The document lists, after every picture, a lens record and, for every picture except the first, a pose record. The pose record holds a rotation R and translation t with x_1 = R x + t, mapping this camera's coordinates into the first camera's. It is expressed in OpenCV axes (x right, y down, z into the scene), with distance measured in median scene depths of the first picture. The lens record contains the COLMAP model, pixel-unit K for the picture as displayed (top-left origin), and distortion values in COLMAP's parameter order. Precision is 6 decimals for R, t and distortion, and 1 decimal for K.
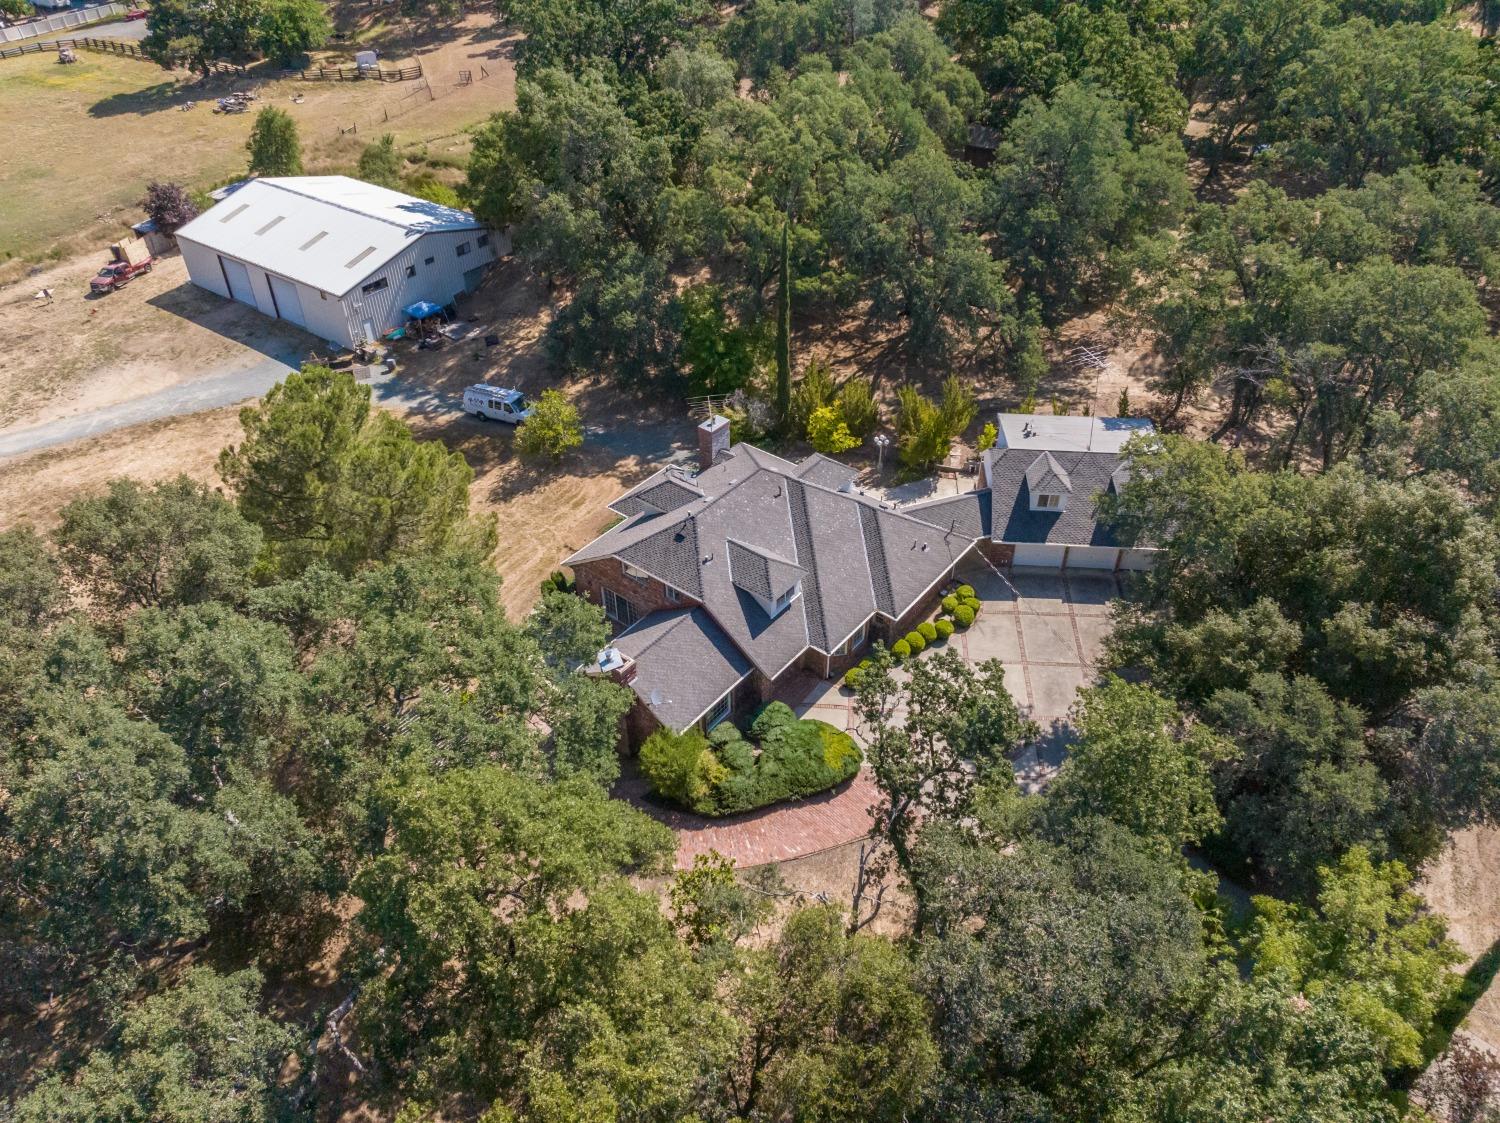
lens RADIAL K [[1076.1, 0, 750.0], [0, 1076.1, 561.5], [0, 0, 1]] dist [-0.018912, -0.001964]
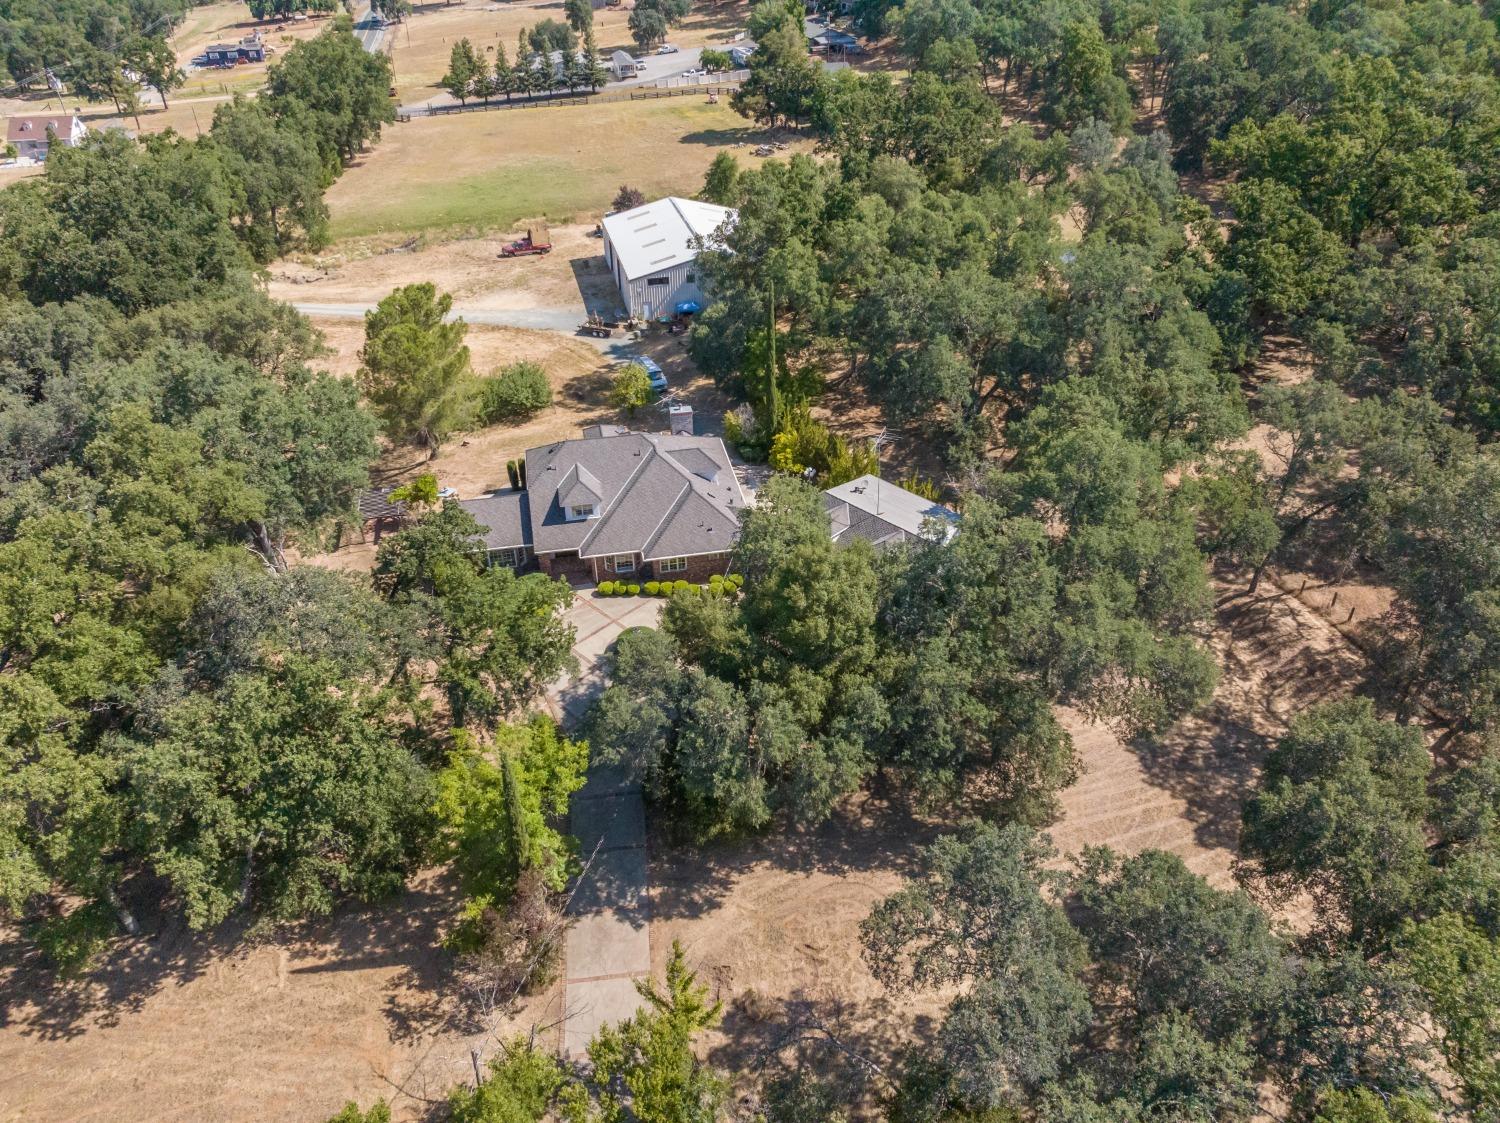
lens RADIAL K [[1076.1, 0, 750.0], [0, 1076.1, 561.5], [0, 0, 1]] dist [-0.018912, -0.001964]
pose [[0.760743, 0.362020, -0.538713, 0.885306], [-0.397452, 0.916014, 0.054309, -0.065547], [0.513130, 0.172798, 0.840737, -0.071551]]
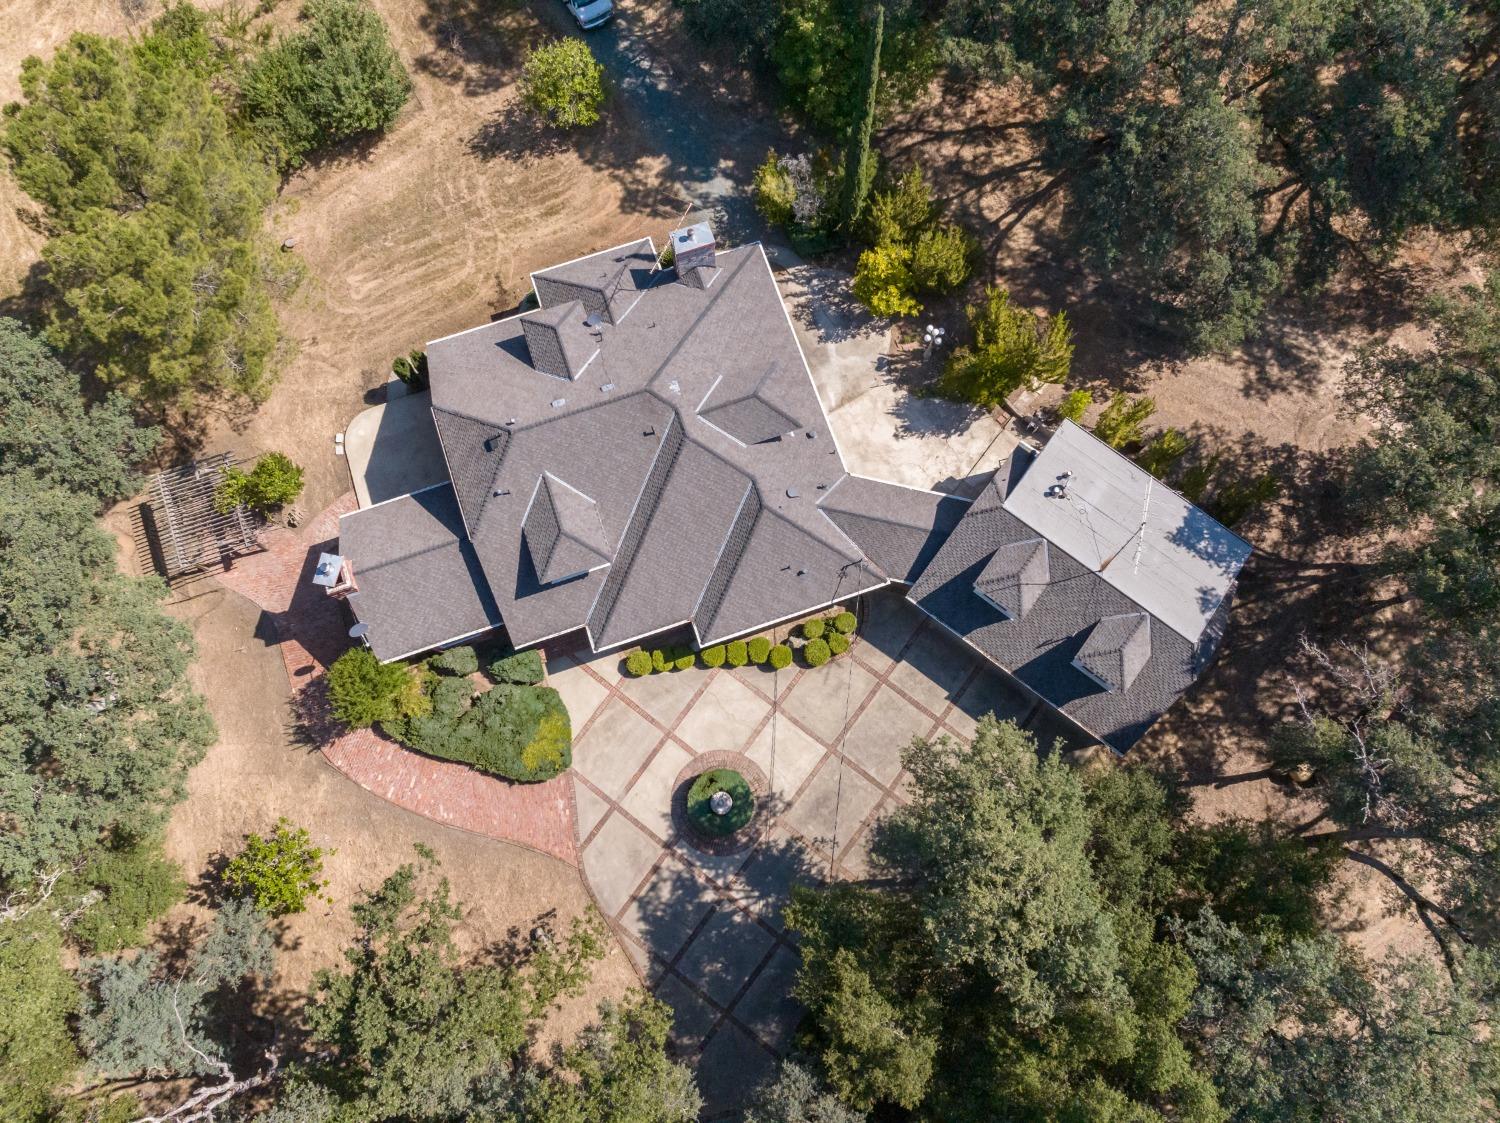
lens RADIAL K [[1076.1, 0, 750.0], [0, 1076.1, 561.5], [0, 0, 1]] dist [-0.018912, -0.001964]
pose [[0.835561, 0.533482, -0.131283, 0.217630], [-0.331065, 0.679618, 0.654611, -0.484647], [0.438446, -0.503504, 0.744479, 0.400626]]
